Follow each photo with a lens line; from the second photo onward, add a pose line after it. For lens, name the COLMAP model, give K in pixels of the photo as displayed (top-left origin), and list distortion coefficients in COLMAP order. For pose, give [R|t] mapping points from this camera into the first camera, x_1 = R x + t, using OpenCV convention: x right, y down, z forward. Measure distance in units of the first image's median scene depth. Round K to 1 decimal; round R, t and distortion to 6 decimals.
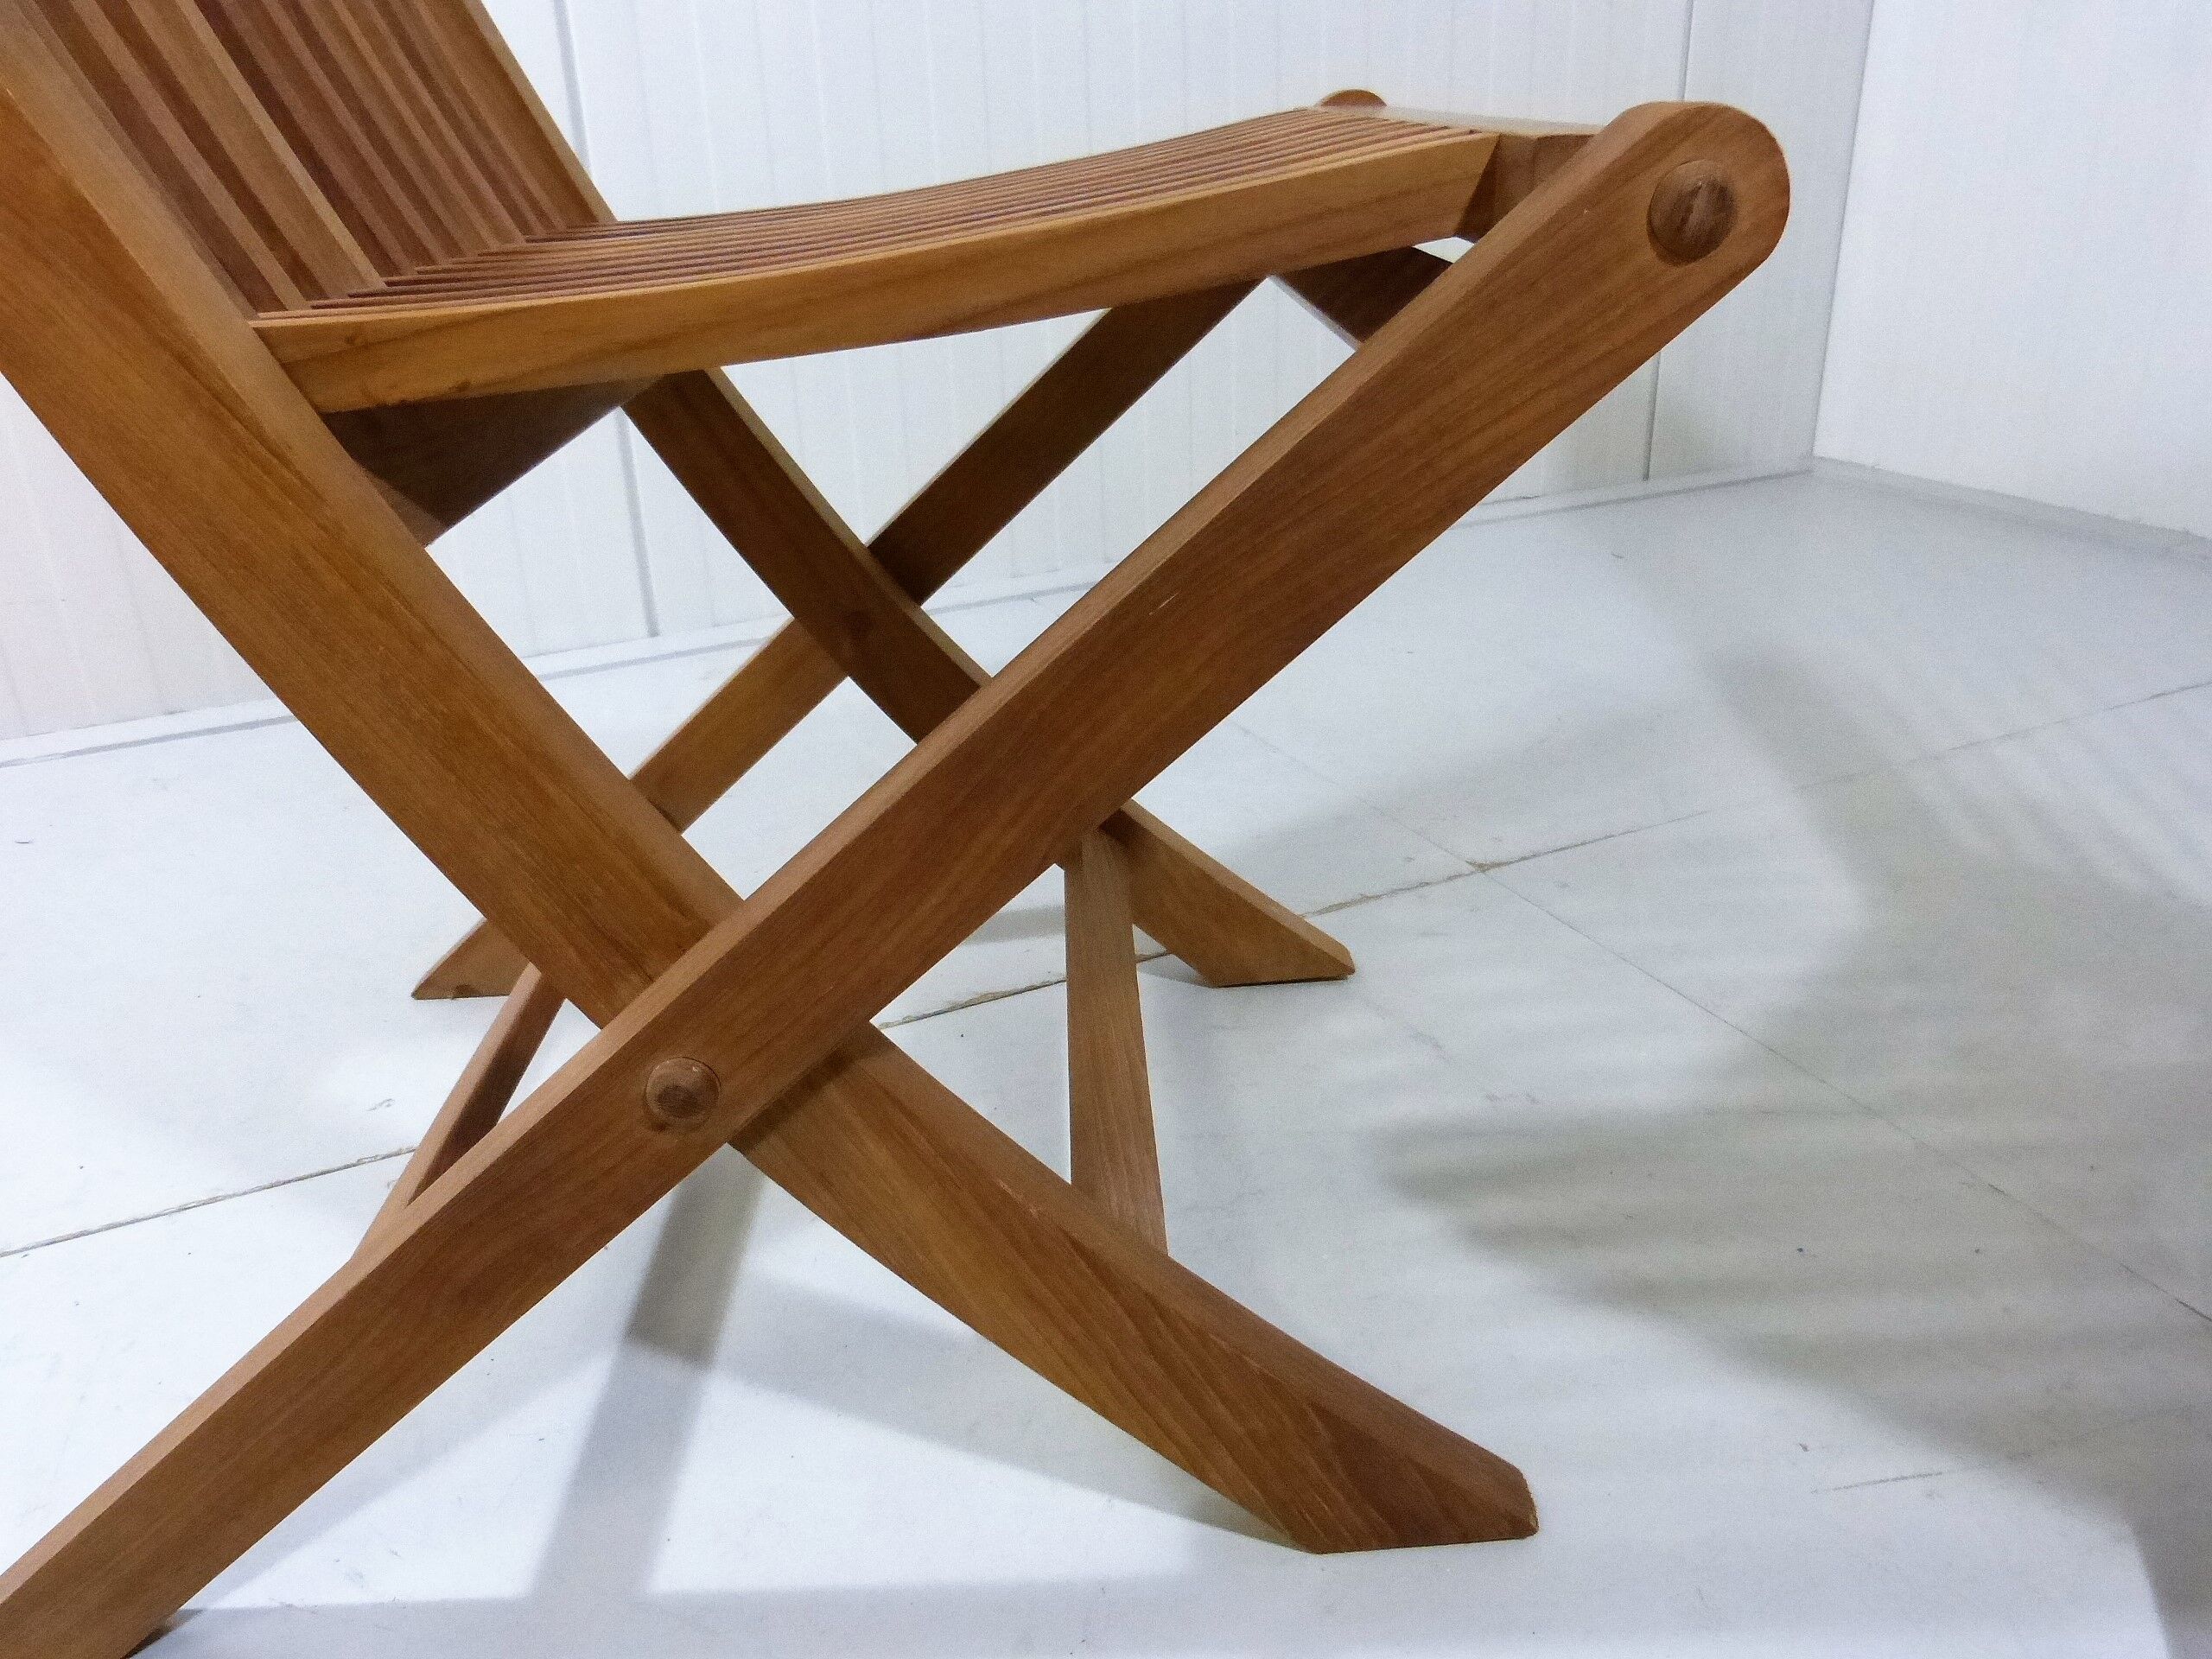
lens RADIAL K [[1629.9, 0, 1106.0], [0, 1629.9, 829.5], [0, 0, 1]] dist [-0.060771, 0.042045]
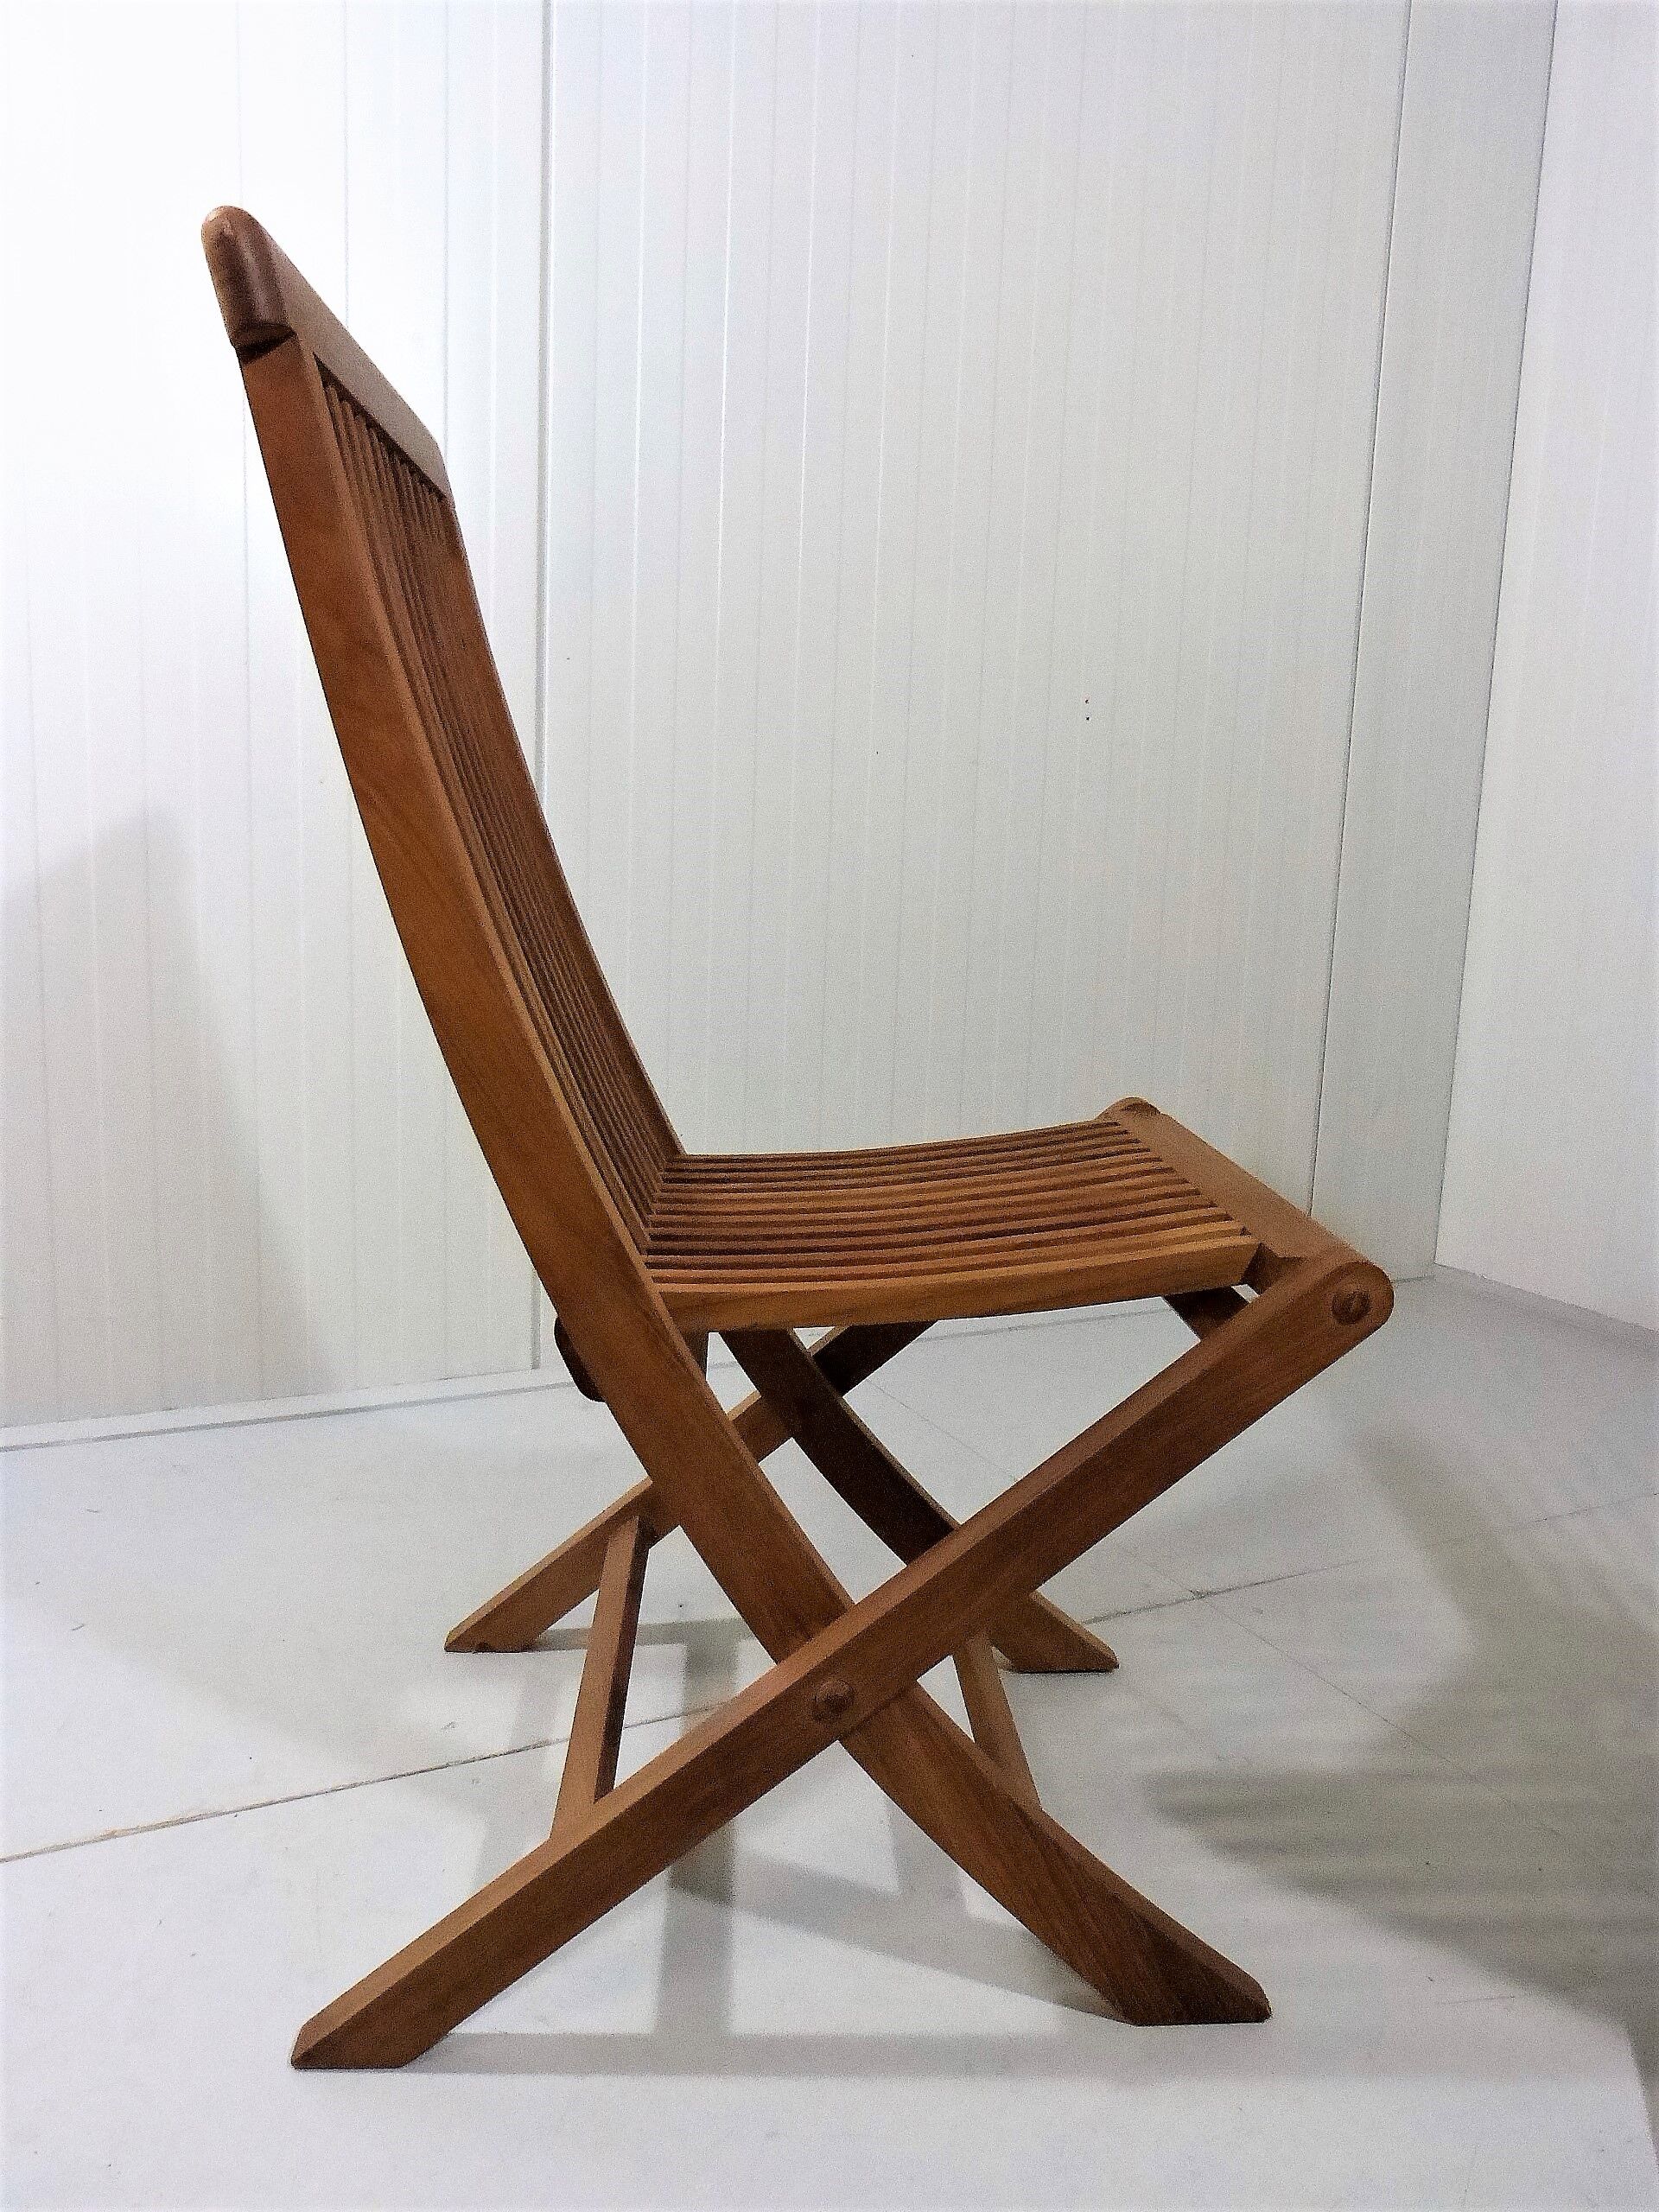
lens RADIAL K [[1606.9, 0, 829.5], [0, 1606.9, 1106.0], [0, 0, 1]] dist [-0.041213, -0.000992]
pose [[0.997346, 0.064988, 0.032811, -0.224700], [-0.054382, 0.964690, -0.257714, -0.015393], [-0.048401, 0.255246, 0.965664, -0.590015]]
